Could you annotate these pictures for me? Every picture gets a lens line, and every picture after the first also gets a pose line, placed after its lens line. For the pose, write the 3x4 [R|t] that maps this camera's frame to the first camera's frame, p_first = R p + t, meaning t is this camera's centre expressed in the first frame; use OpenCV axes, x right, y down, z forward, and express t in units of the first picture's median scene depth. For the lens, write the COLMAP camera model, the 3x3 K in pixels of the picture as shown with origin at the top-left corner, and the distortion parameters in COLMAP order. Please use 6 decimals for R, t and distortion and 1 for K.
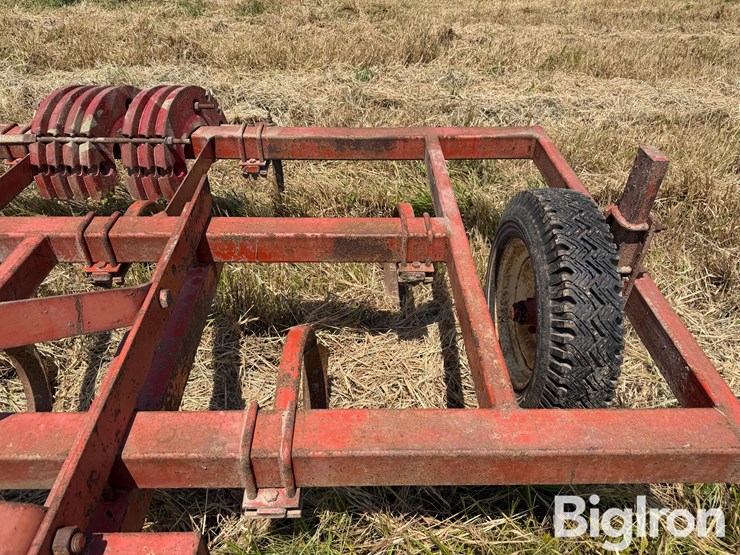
lens RADIAL K [[531.2, 0, 373.1], [0, 531.2, 286.4], [0, 0, 1]] dist [0.038965, -0.044338]
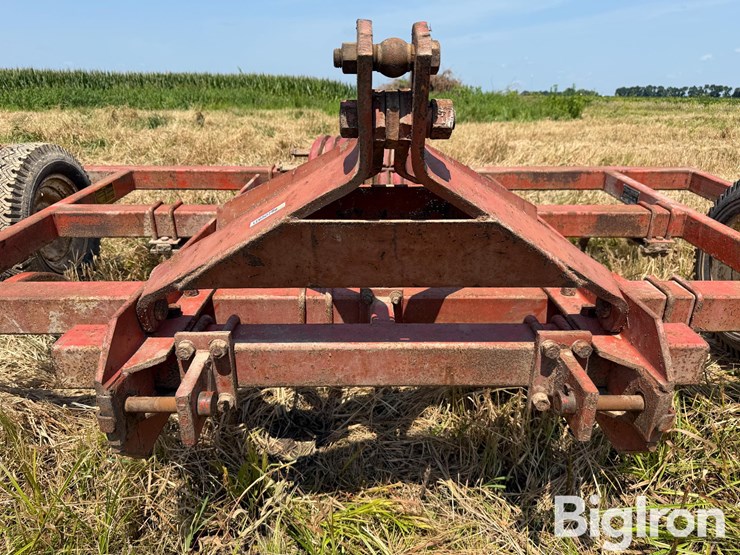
lens RADIAL K [[531.2, 0, 373.1], [0, 531.2, 286.4], [0, 0, 1]] dist [0.038965, -0.044338]
pose [[0.999973, -0.006467, 0.003501, -0.467484], [0.007099, 0.973090, -0.230318, 0.277084], [-0.001917, 0.230337, 0.973109, -0.157622]]
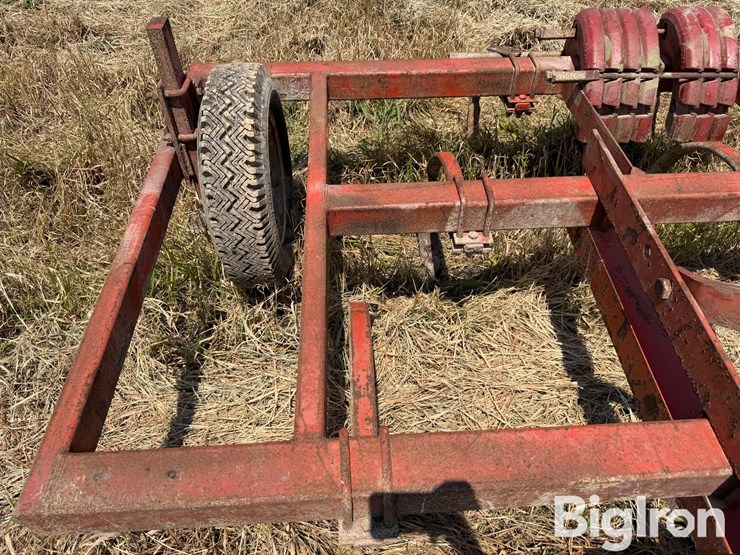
lens RADIAL K [[516.9, 0, 370.0], [0, 516.9, 277.5], [0, 0, 1]] dist [0.000093, -0.004949]
pose [[0.999198, -0.039434, 0.006928, -0.984891], [0.037621, 0.983921, 0.174599, -0.100762], [-0.013702, -0.174198, 0.984615, 0.077241]]
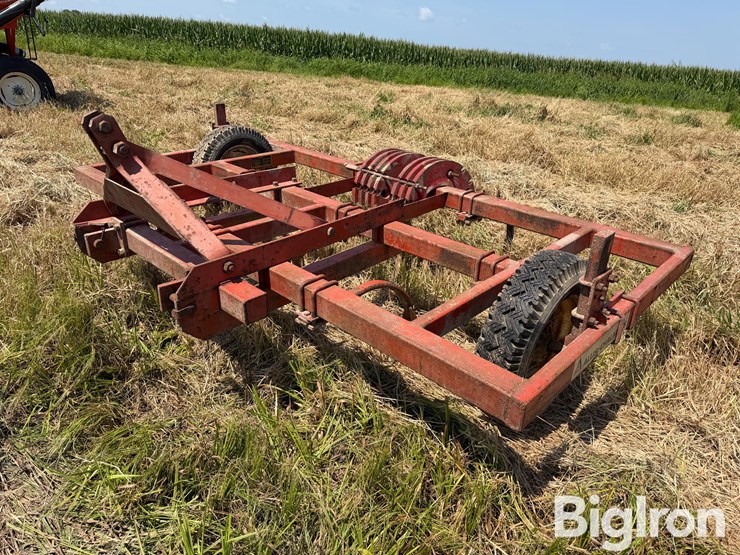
lens RADIAL K [[520.4, 0, 369.6], [0, 520.4, 287.4], [0, 0, 1]] dist [0.050466, -0.053170]
pose [[0.709897, 0.327610, -0.623473, 0.596556], [-0.442274, 0.896286, -0.032619, 0.122905], [0.548124, 0.298902, 0.781164, -0.238851]]
